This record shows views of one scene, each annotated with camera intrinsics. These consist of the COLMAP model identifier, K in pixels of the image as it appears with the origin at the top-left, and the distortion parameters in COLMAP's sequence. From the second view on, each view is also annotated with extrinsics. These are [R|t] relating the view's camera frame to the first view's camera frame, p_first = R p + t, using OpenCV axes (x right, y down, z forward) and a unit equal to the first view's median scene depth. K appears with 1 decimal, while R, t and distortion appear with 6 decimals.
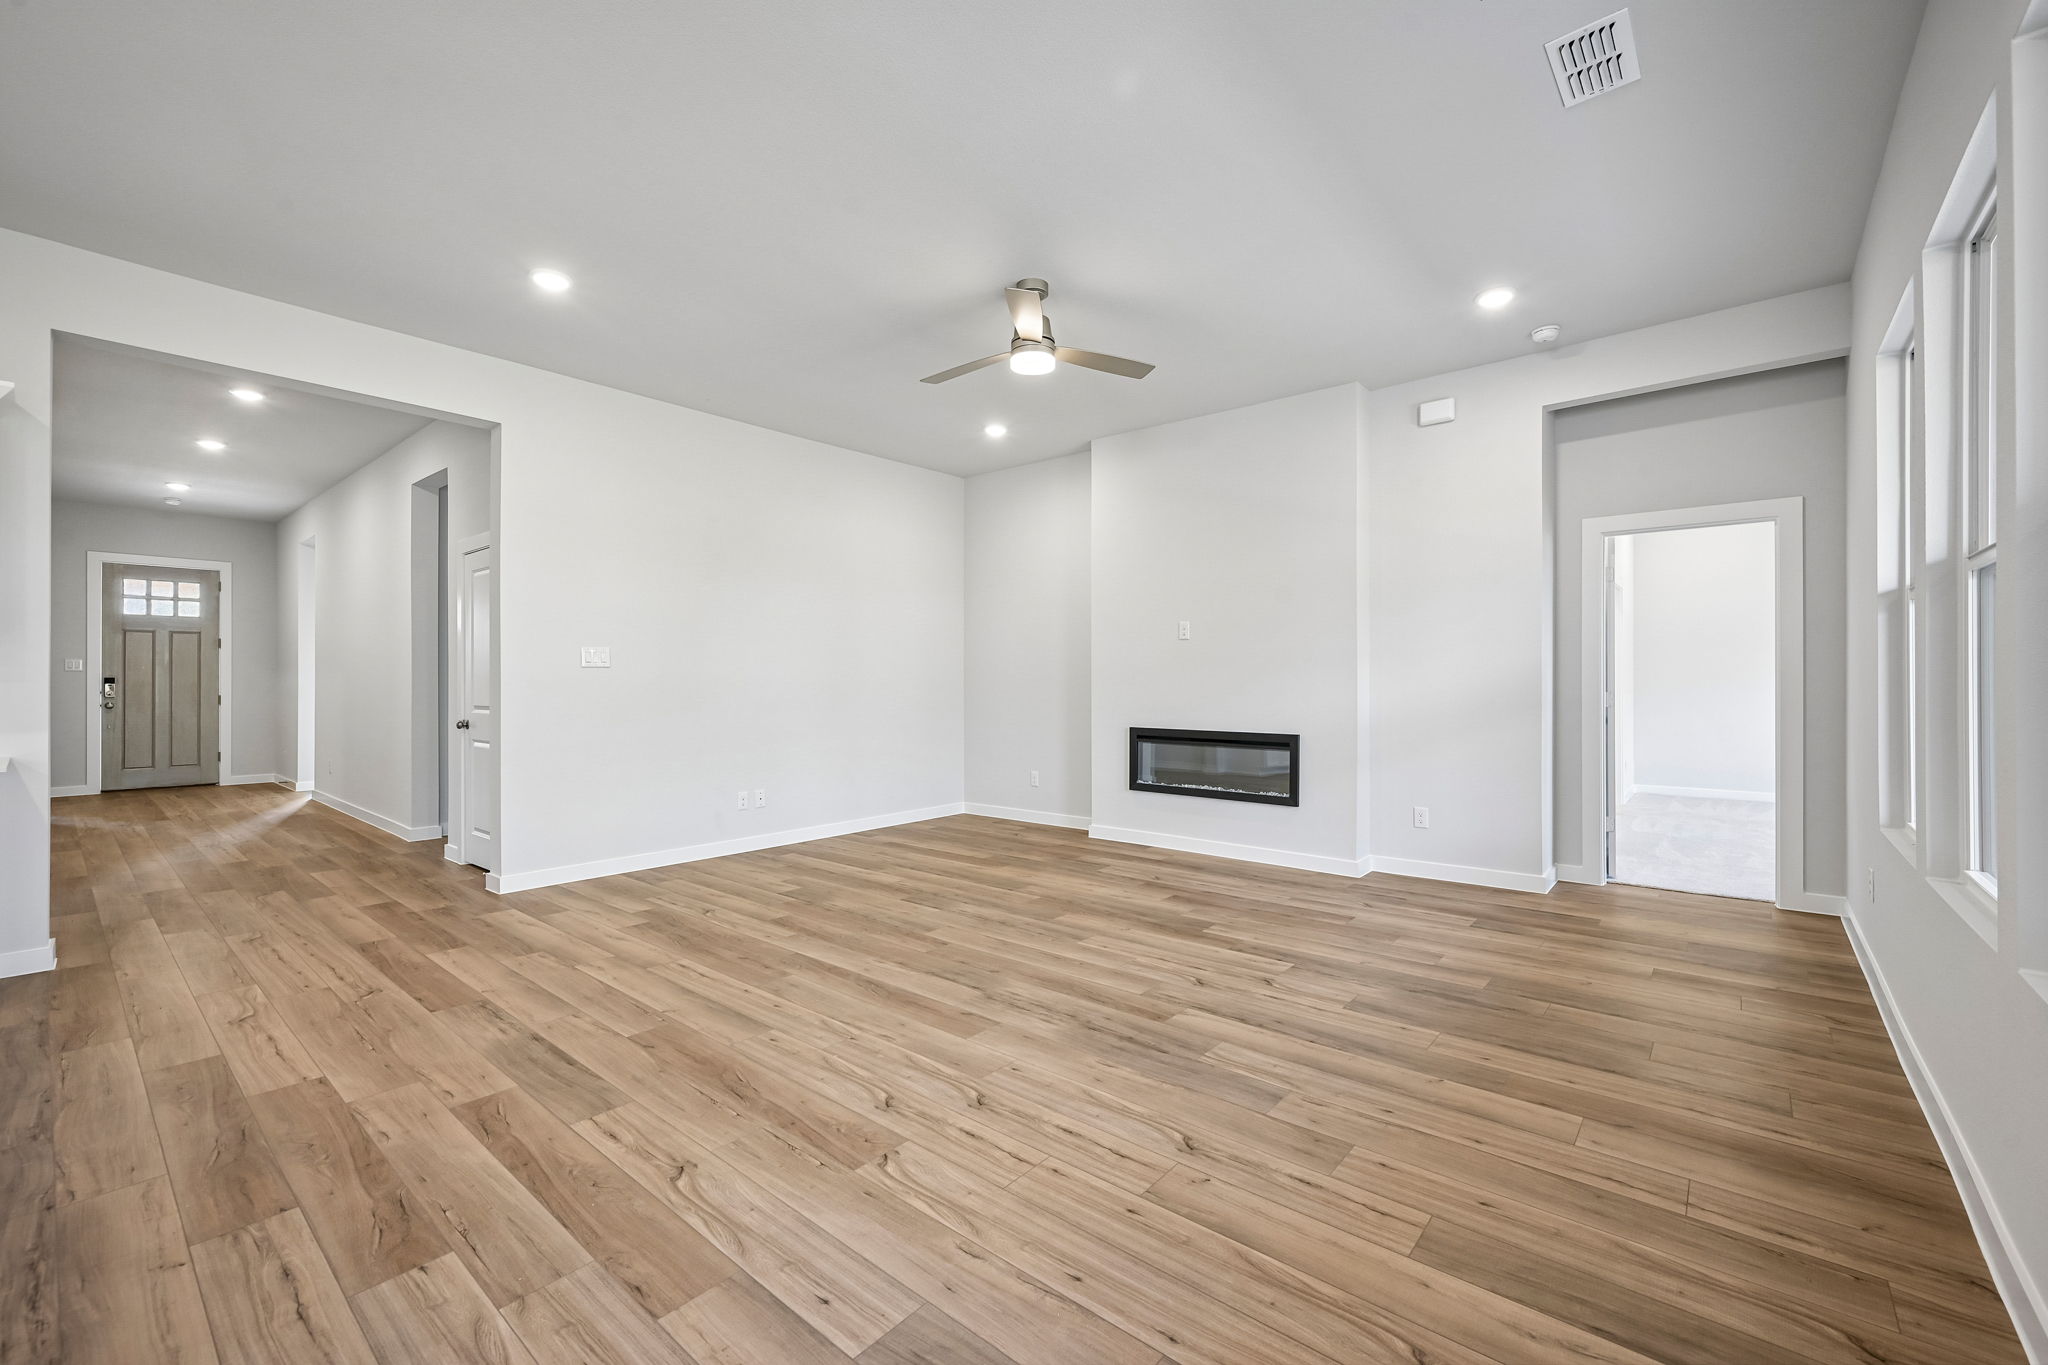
lens RADIAL K [[836.5, 0, 1024.0], [0, 836.5, 682.5], [0, 0, 1]] dist [-0.000945, -0.000076]
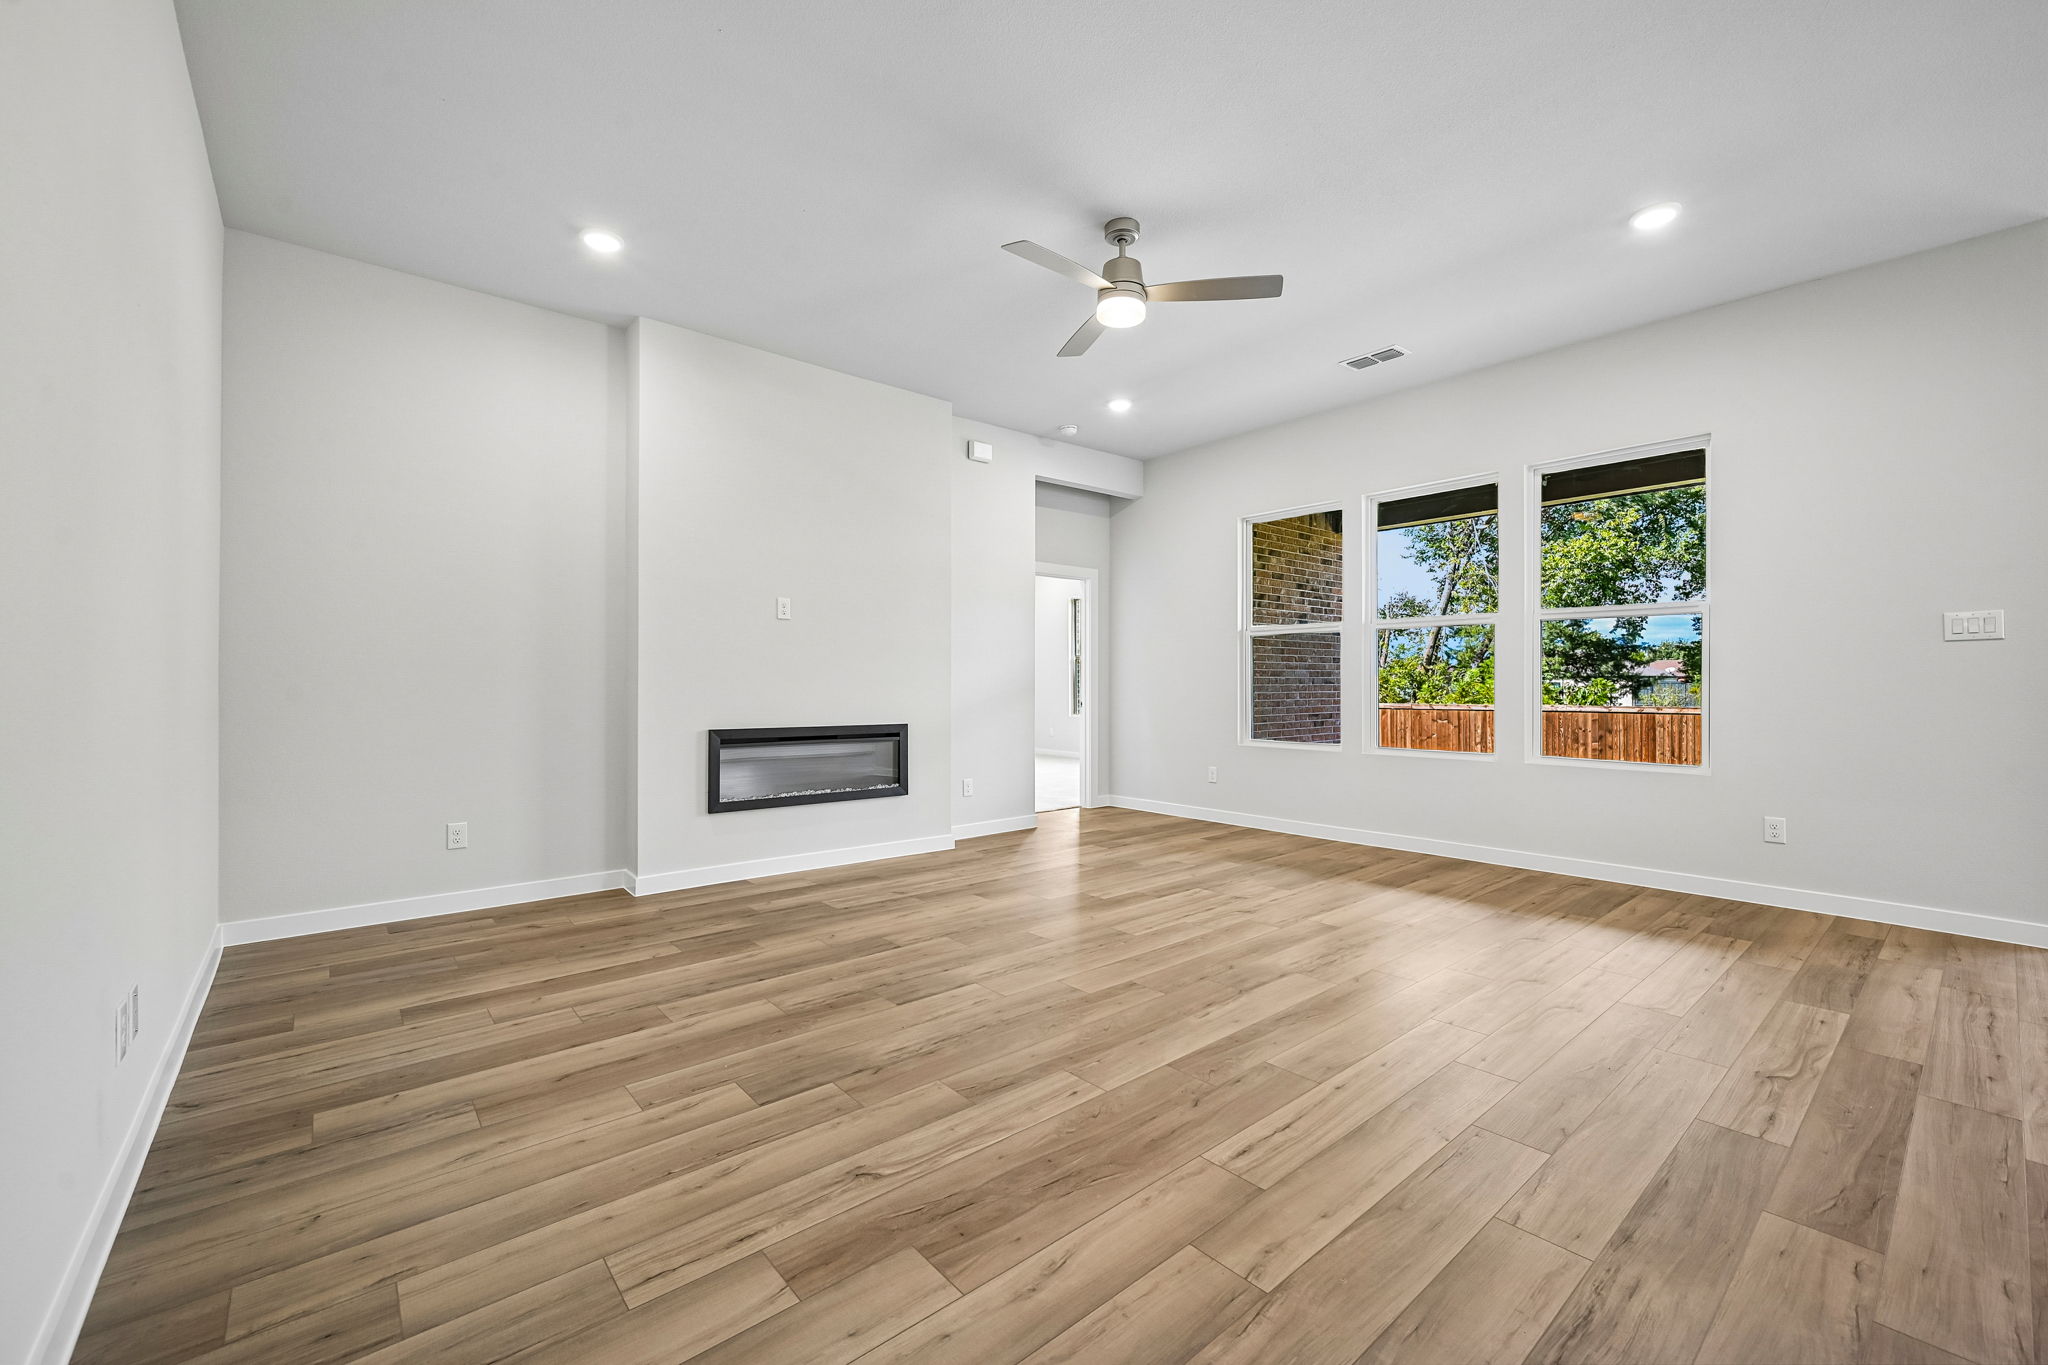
lens RADIAL K [[829.4, 0, 1029.6], [0, 829.4, 682.6], [0, 0, 1]] dist [-0.000777, 0.000667]
pose [[0.161235, 0.004338, 0.986906, -0.979202], [0.000451, 0.999990, -0.004469, 0.025842], [-0.986916, 0.001166, 0.161232, 1.048481]]
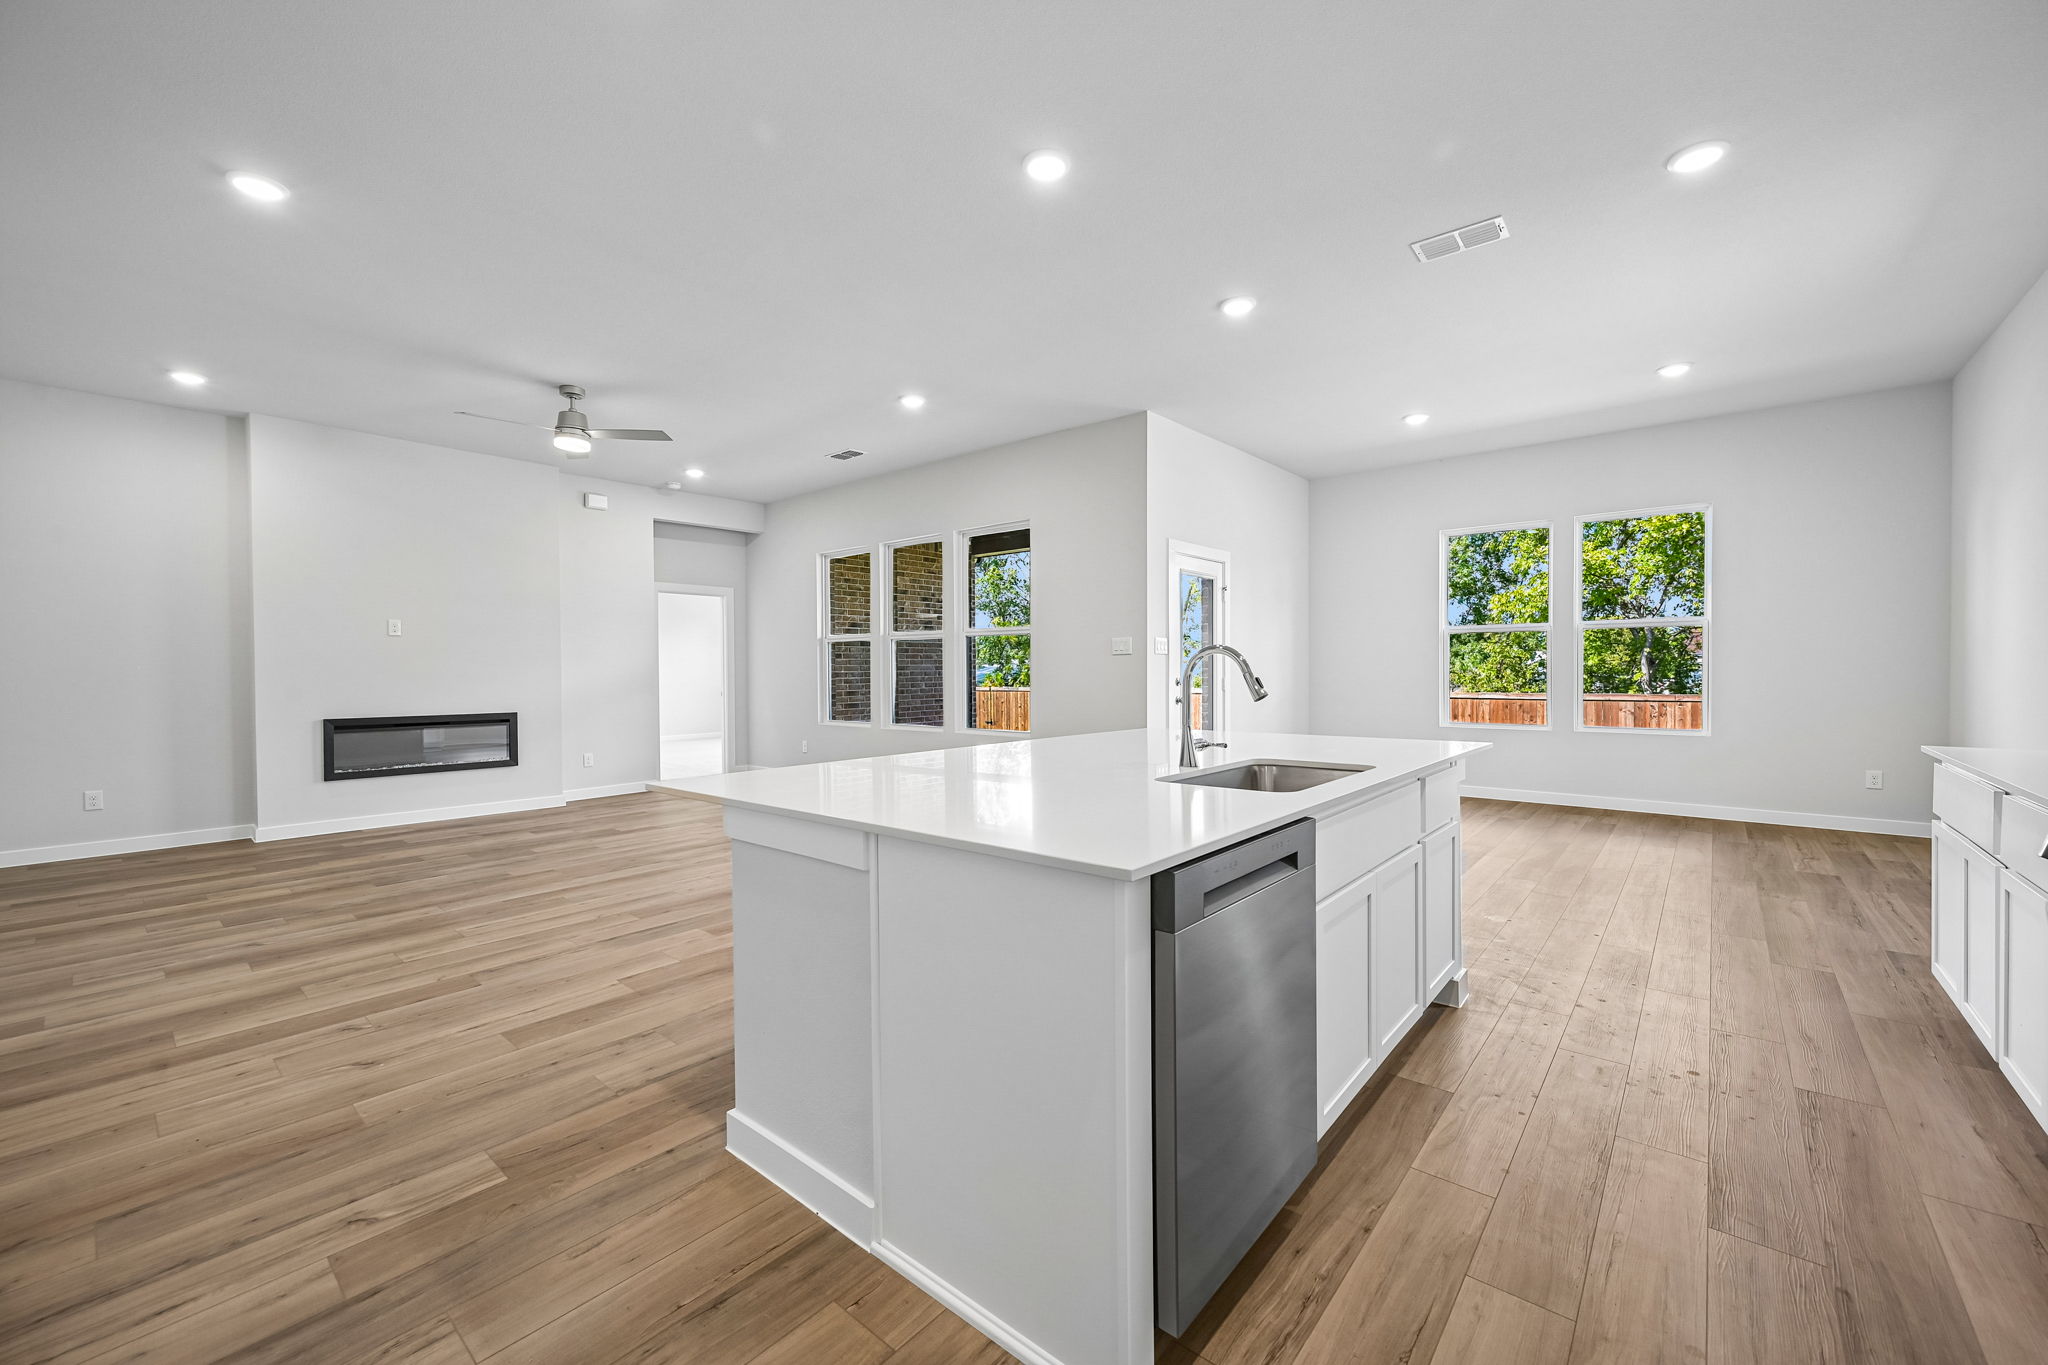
lens RADIAL K [[806.5, 0, 1026.9], [0, 806.5, 681.8], [0, 0, 1]] dist [-0.000170, 0.000277]
pose [[0.003890, -0.014050, 0.999894, -1.474692], [0.007771, 0.999872, 0.014019, 0.001924], [-0.999962, 0.007716, 0.003998, 0.260204]]
